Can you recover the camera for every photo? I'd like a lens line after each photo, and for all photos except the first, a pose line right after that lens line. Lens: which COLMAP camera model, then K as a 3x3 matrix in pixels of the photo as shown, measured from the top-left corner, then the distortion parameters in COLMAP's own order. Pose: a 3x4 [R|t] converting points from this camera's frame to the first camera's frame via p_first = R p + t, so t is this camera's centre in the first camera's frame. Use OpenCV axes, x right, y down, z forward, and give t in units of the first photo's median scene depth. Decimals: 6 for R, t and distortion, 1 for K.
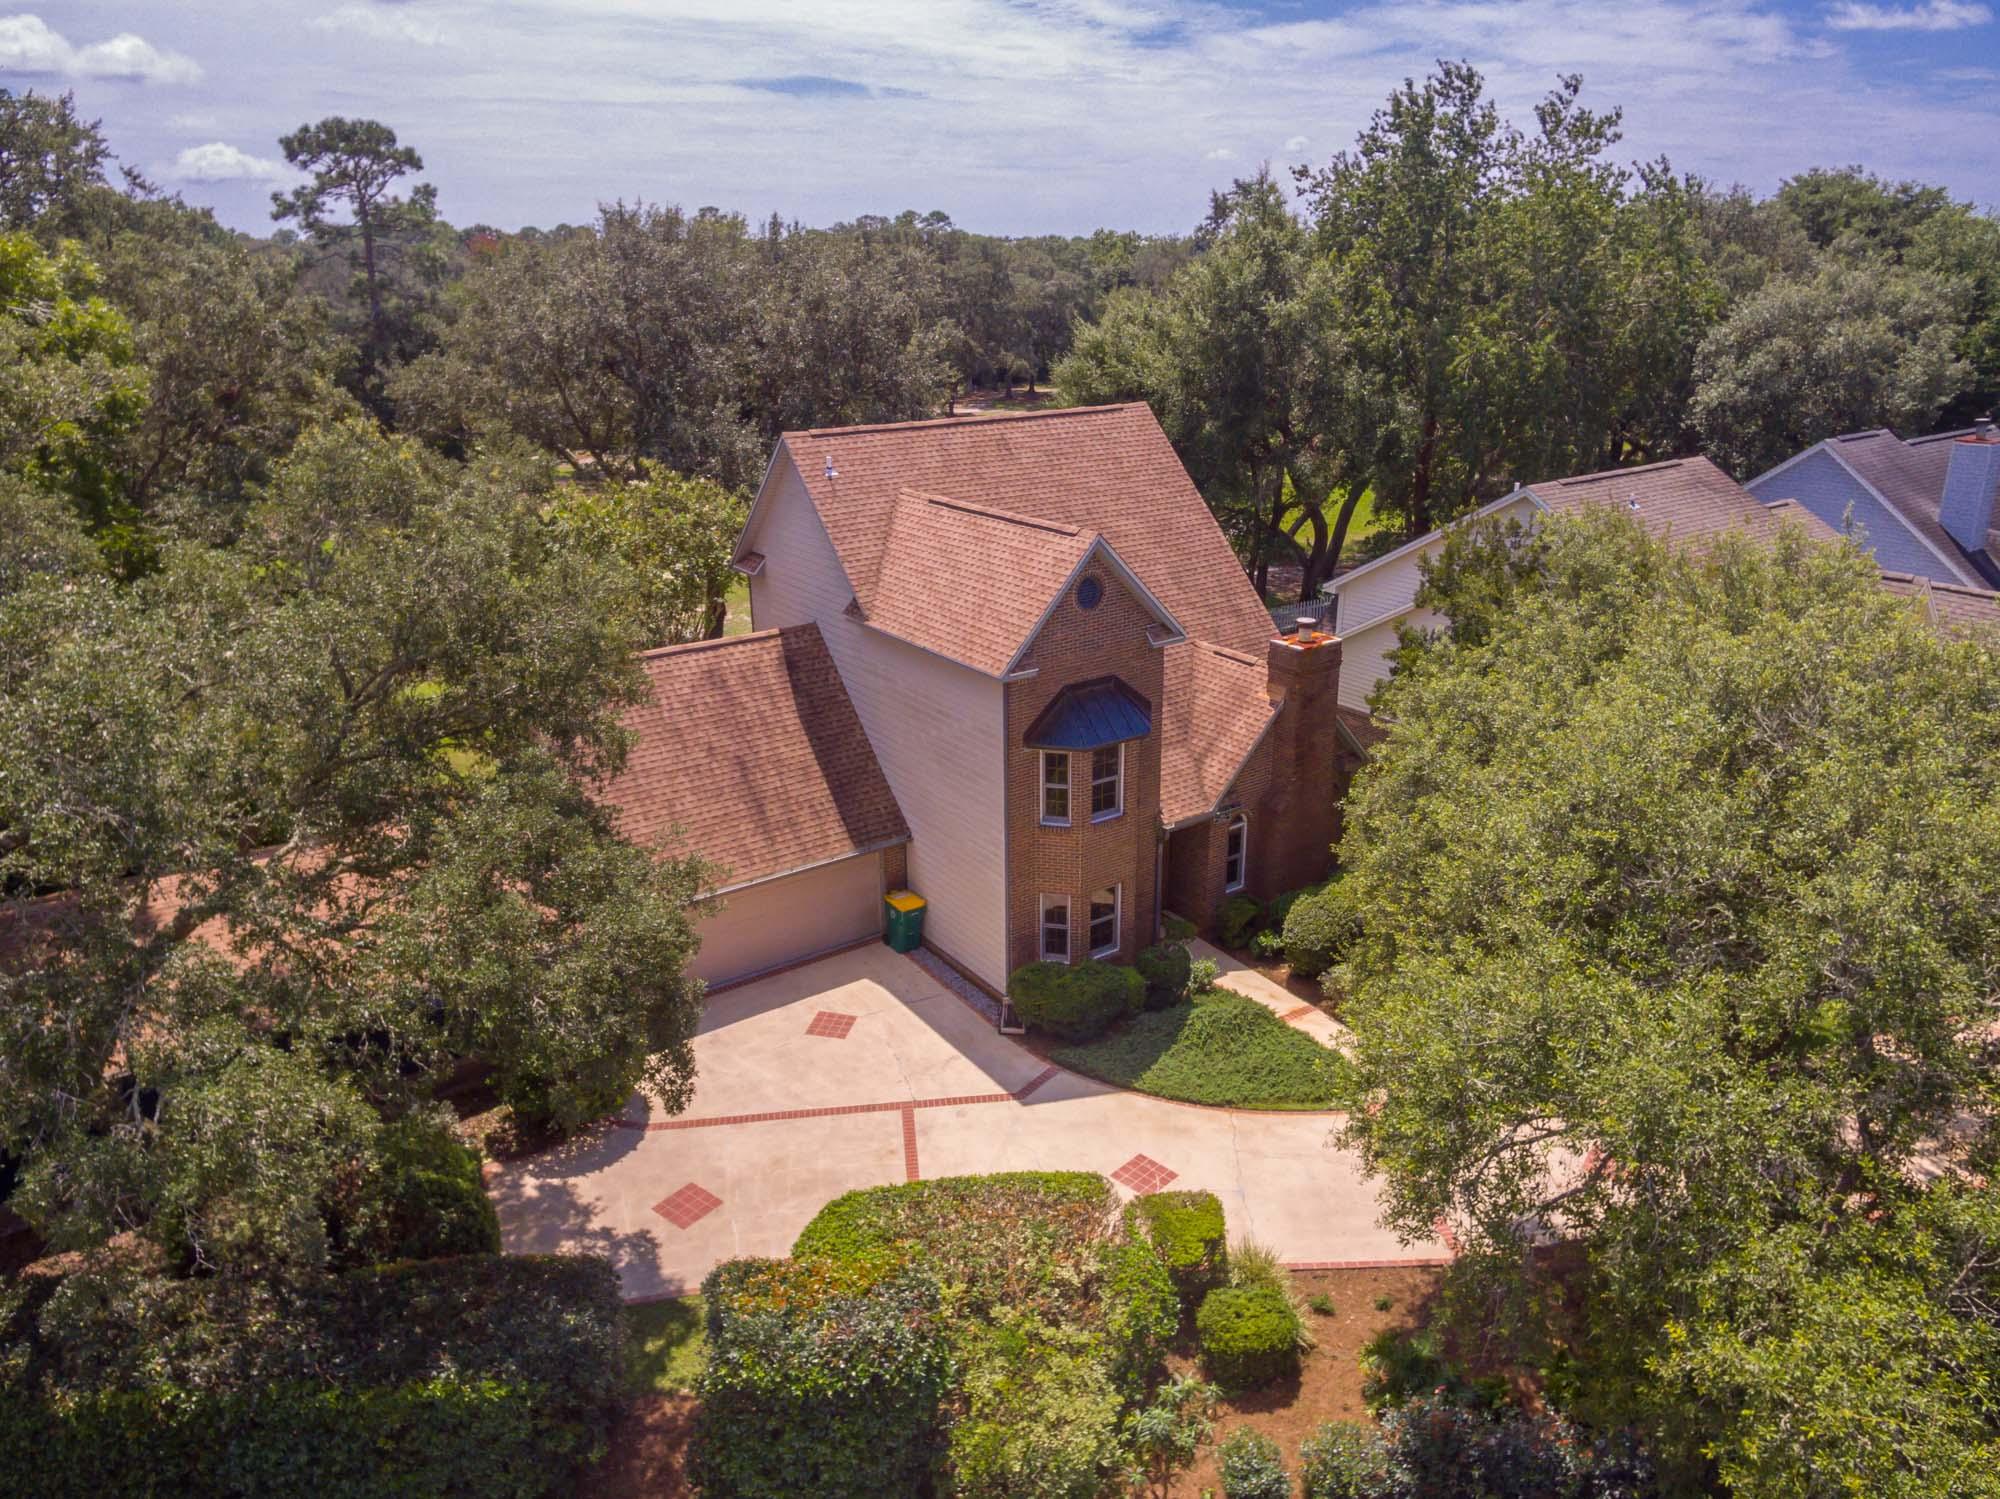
lens RADIAL K [[1317.9, 0, 993.0], [0, 1317.9, 743.2], [0, 0, 1]] dist [0.042345, -0.052096]
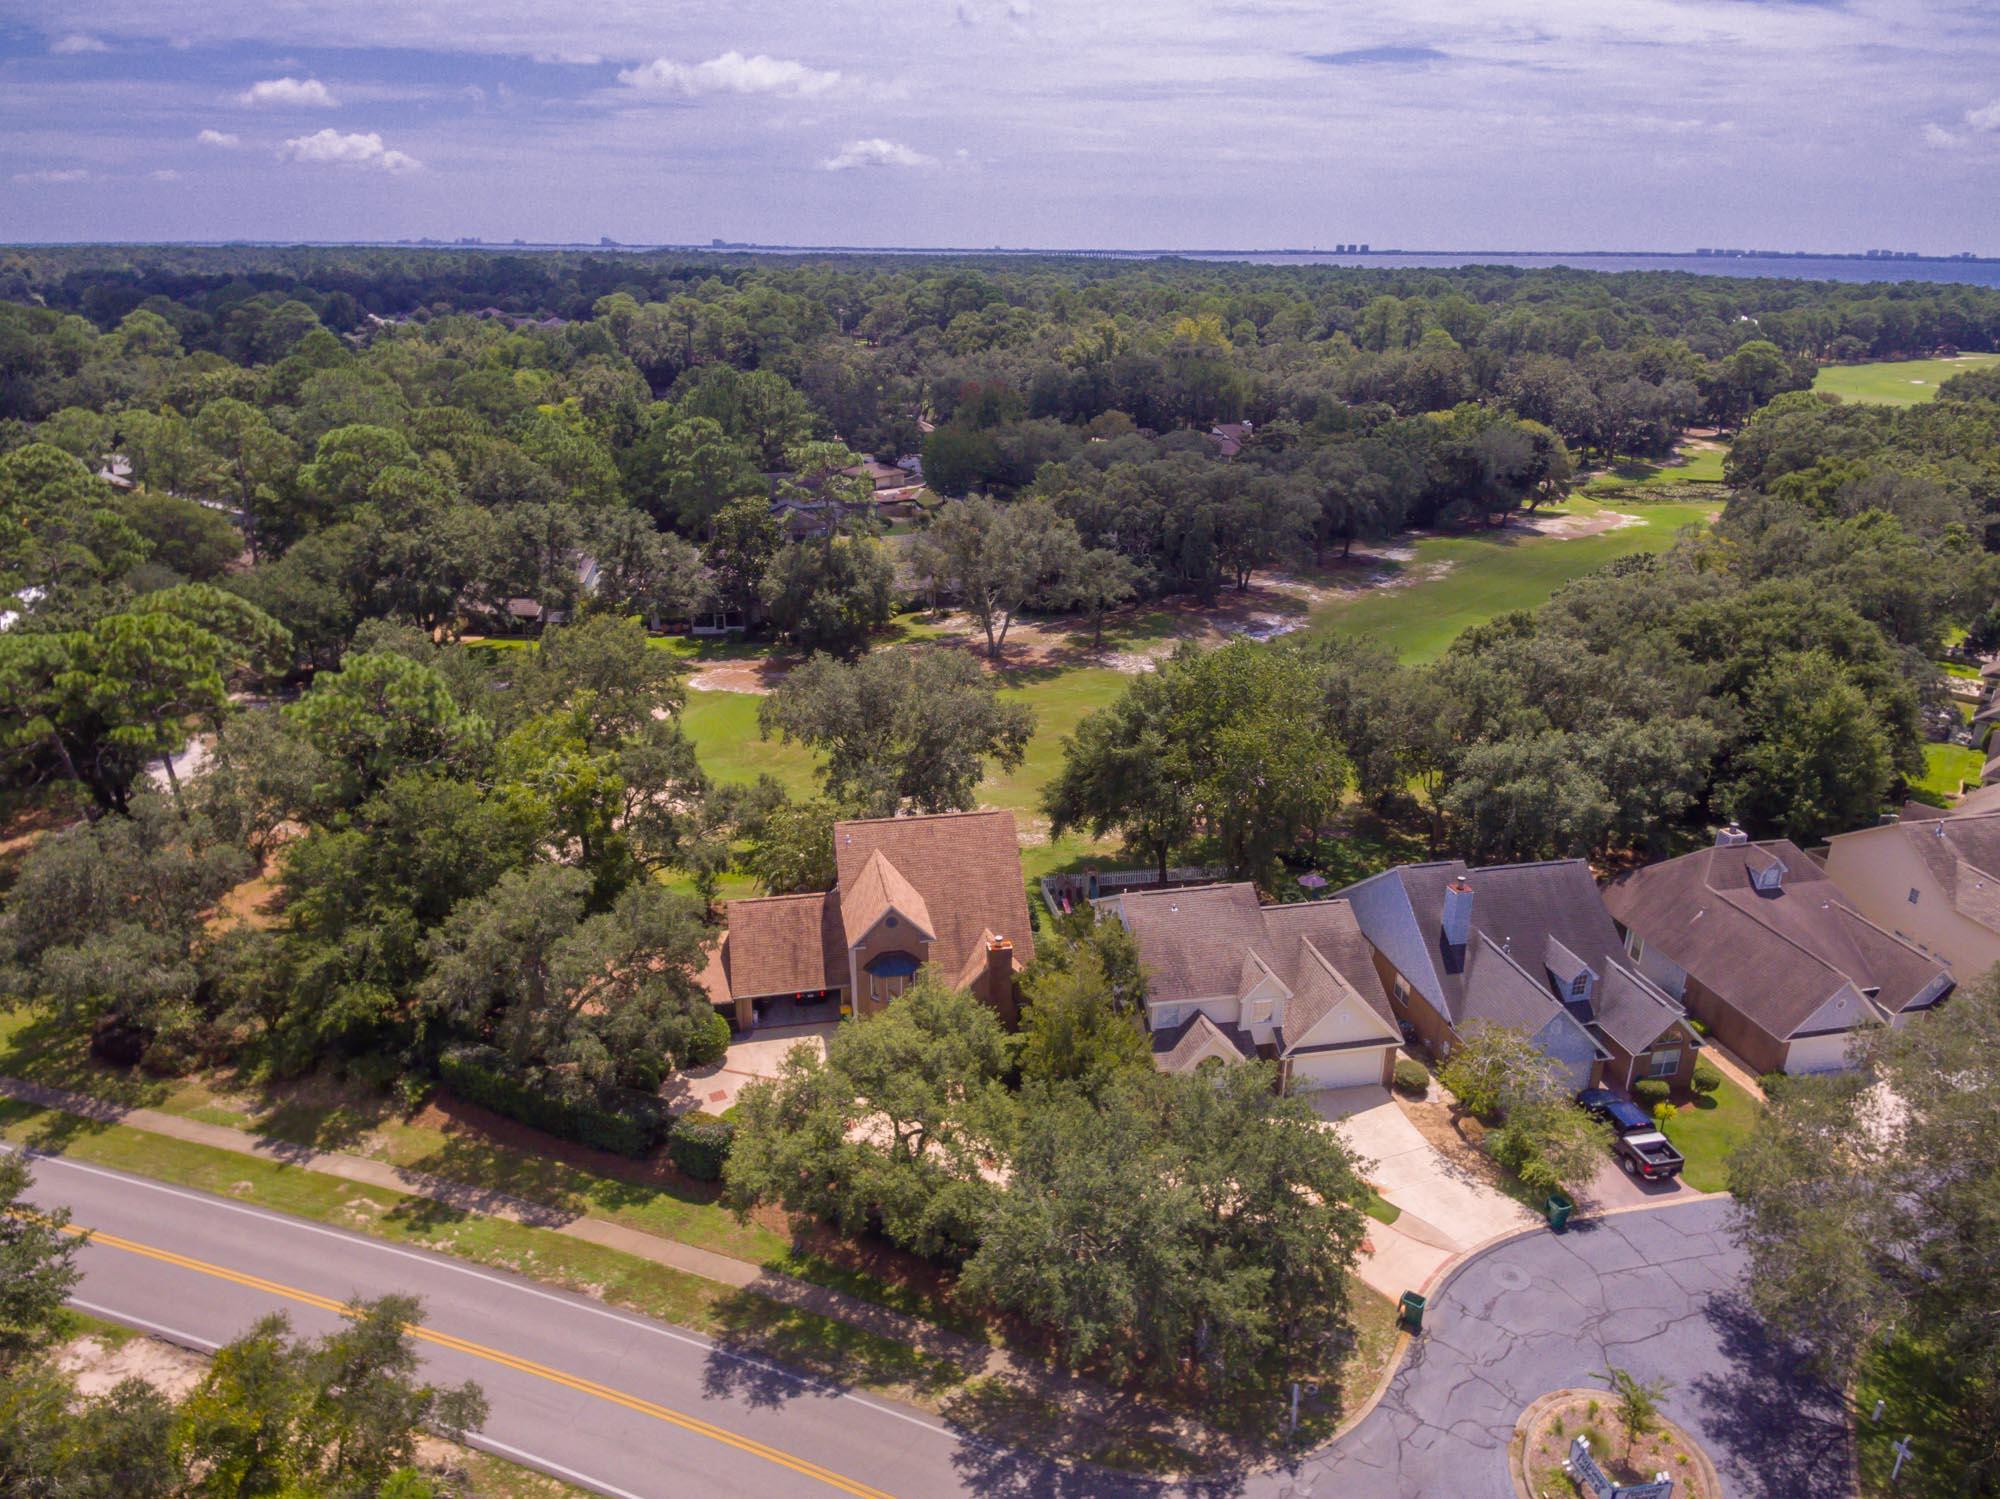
lens RADIAL K [[1280.6, 0, 999.7], [0, 1280.6, 803.2], [0, 0, 1]] dist [0.003438, -0.000362]
pose [[0.917987, 0.175564, -0.355636, 1.072162], [-0.150841, 0.983853, 0.096332, -0.587384], [0.366806, -0.034787, 0.929647, -1.262290]]
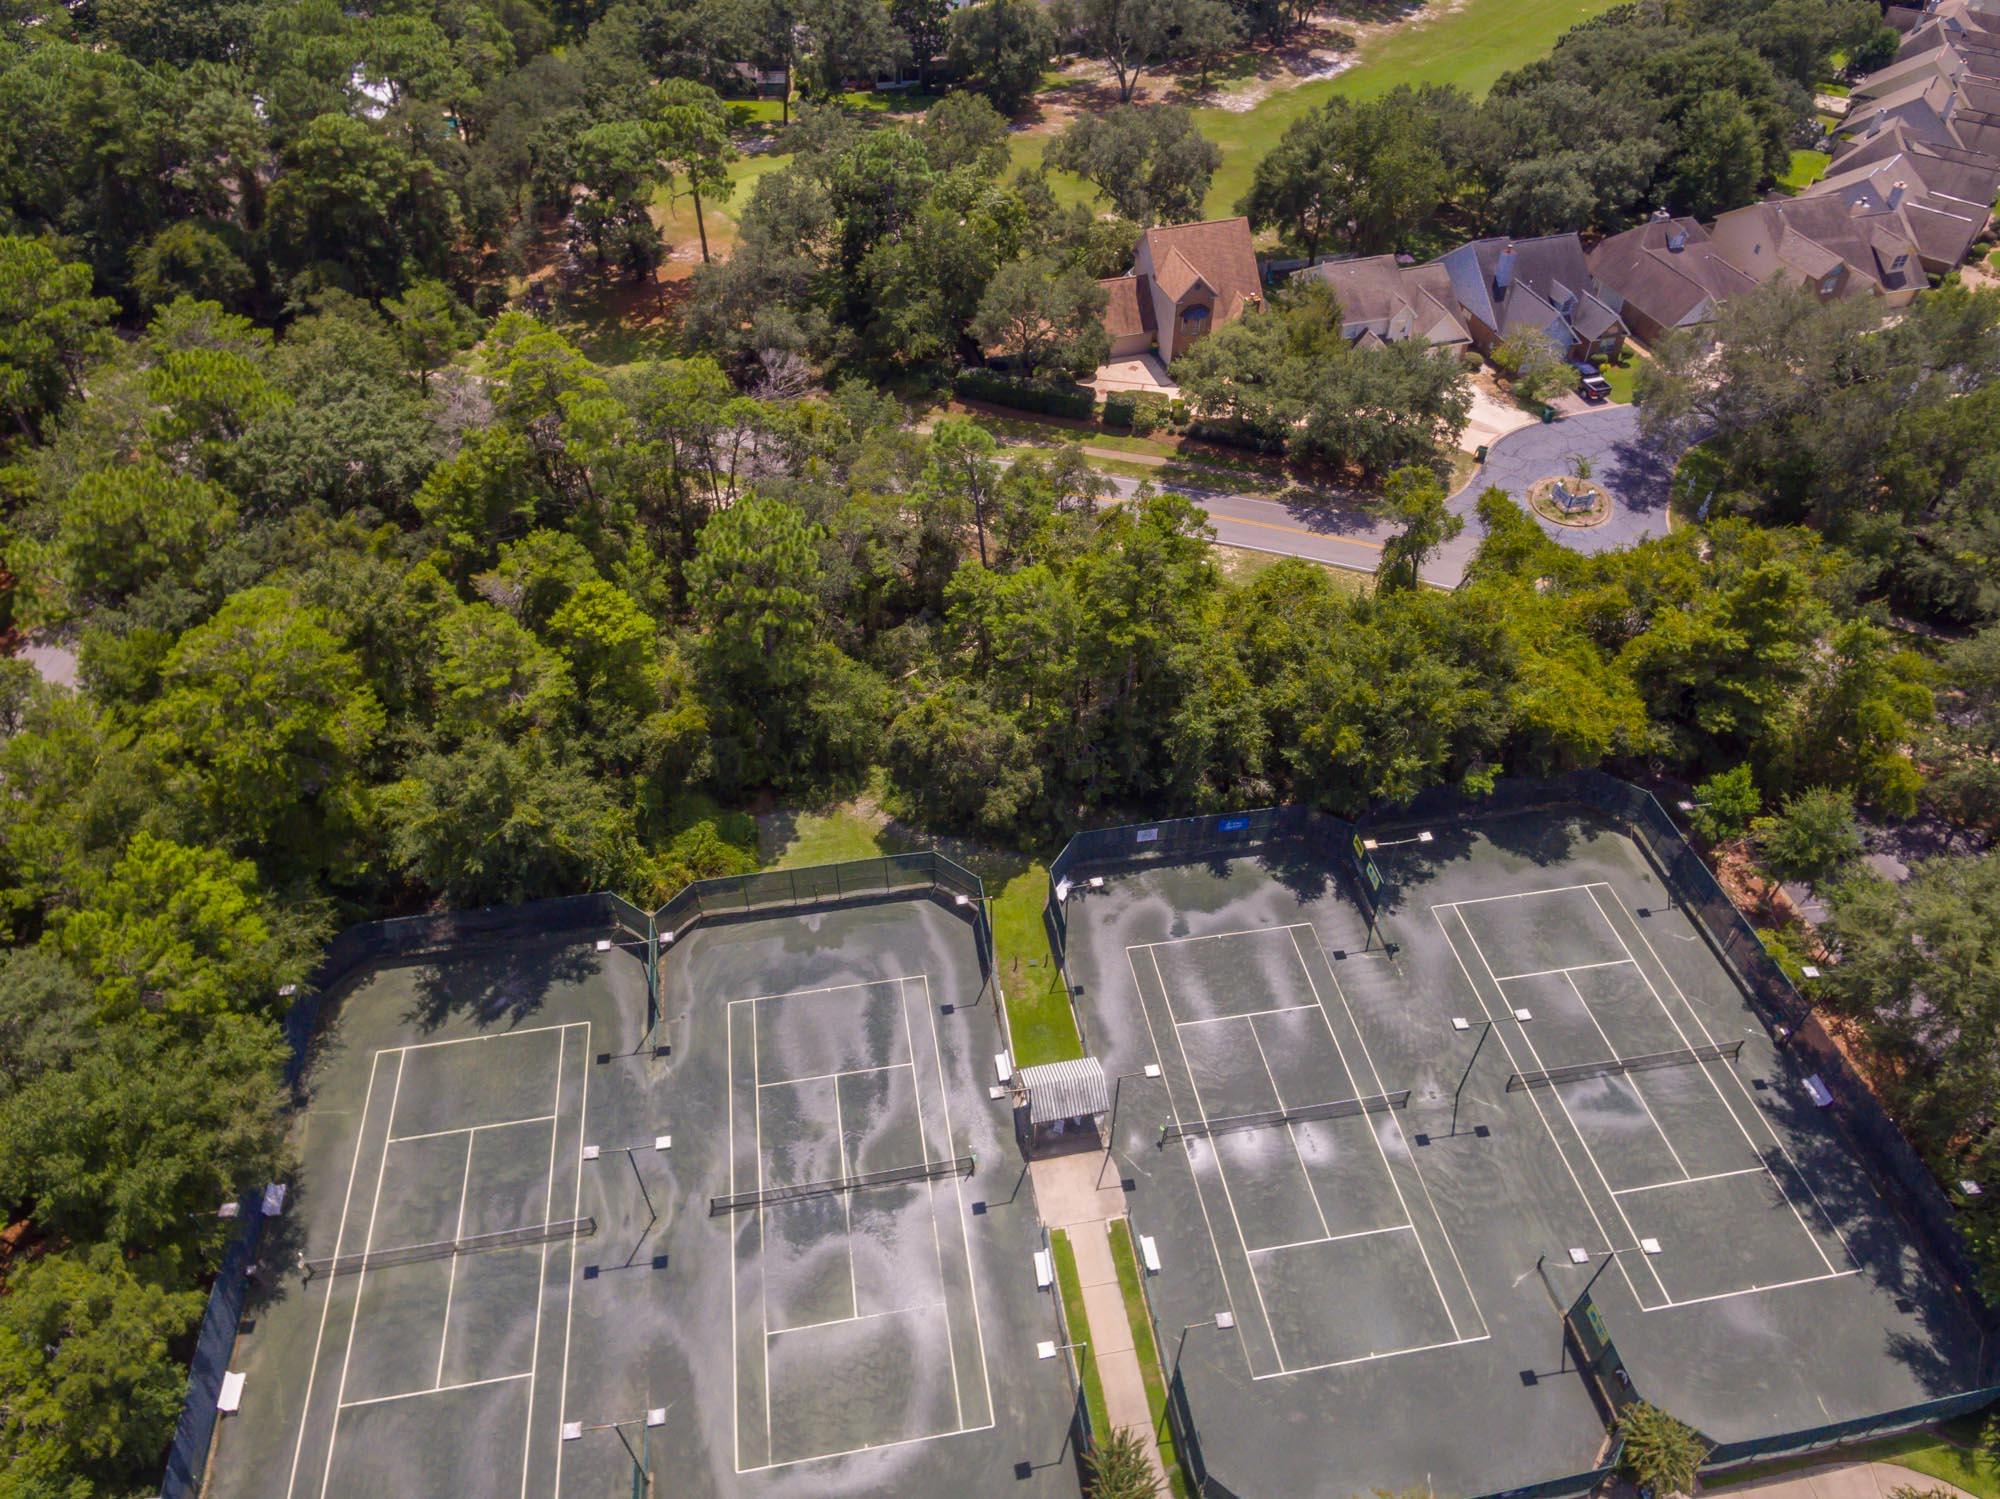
lens RADIAL K [[1270.5, 0, 967.1], [0, 1270.5, 758.1], [0, 0, 1]] dist [0.046548, -0.061605]
pose [[0.942344, 0.241795, -0.231349, 0.722685], [-0.116221, 0.884764, 0.451315, -0.554749], [0.313815, -0.398406, 0.861854, -3.742708]]
